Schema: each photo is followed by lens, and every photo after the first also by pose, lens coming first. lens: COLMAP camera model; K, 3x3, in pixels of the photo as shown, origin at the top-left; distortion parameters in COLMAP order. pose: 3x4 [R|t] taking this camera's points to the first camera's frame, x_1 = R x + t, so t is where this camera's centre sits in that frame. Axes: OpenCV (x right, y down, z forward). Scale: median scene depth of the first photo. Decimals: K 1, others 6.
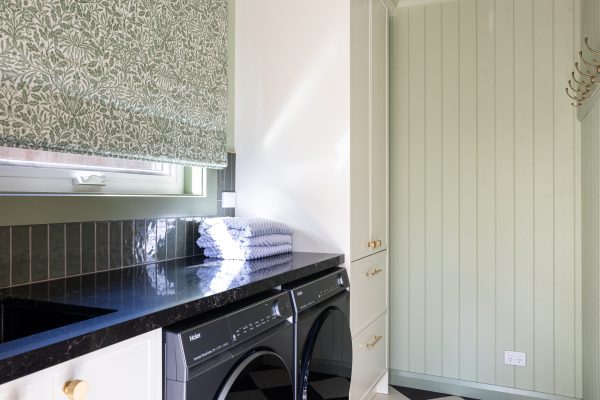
lens RADIAL K [[491.2, 0, 301.5], [0, 491.2, 197.7], [0, 0, 1]] dist [-0.004032, -0.003788]
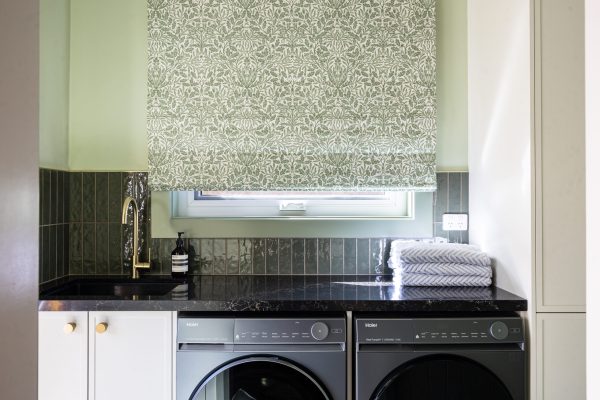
lens RADIAL K [[491.2, 0, 301.5], [0, 491.2, 197.7], [0, 0, 1]] dist [-0.004032, -0.003788]
pose [[0.412512, -0.007860, -0.910918, 0.787832], [0.002896, 0.999969, -0.007317, -0.049287], [0.910947, 0.000380, 0.412522, 0.447866]]
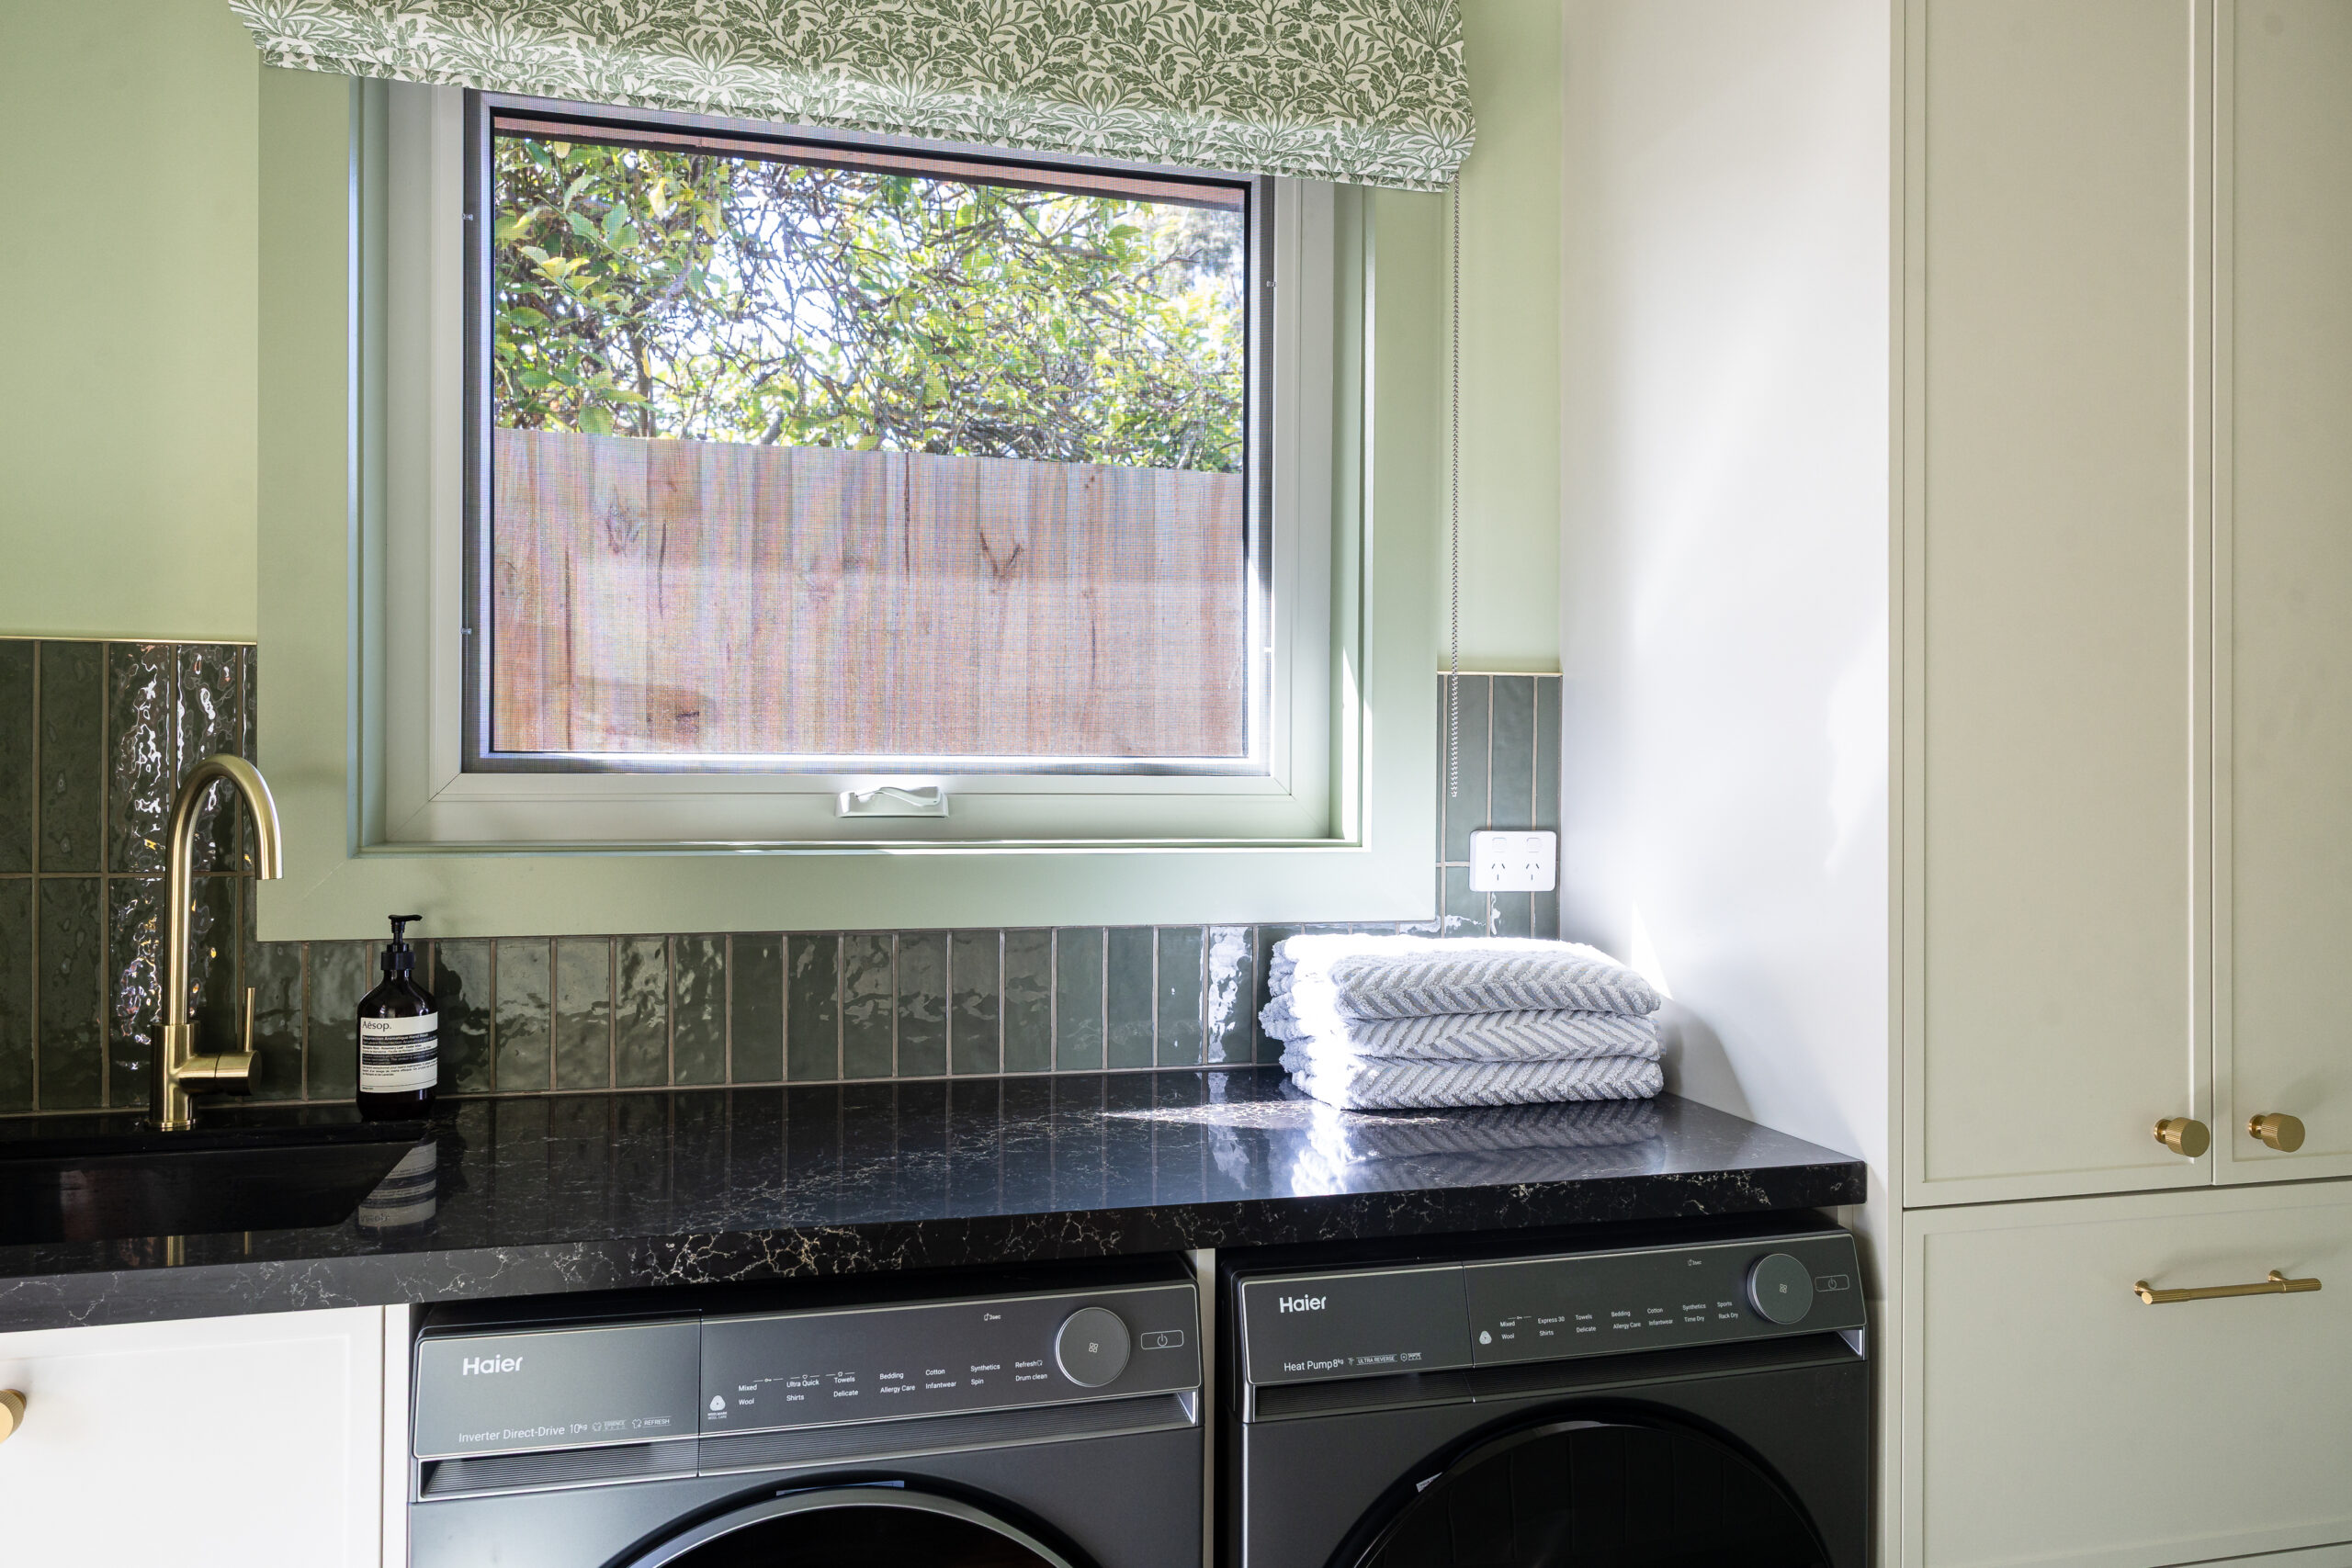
lens RADIAL K [[1590.2, 0, 1176.0], [0, 1590.2, 784.0], [0, 0, 1]] dist [0.001092, 0.002438]
pose [[0.620799, 0.002011, -0.783968, 0.517447], [-0.002560, 0.999997, 0.000538, -0.047343], [0.783966, 0.001672, 0.620802, 0.464342]]
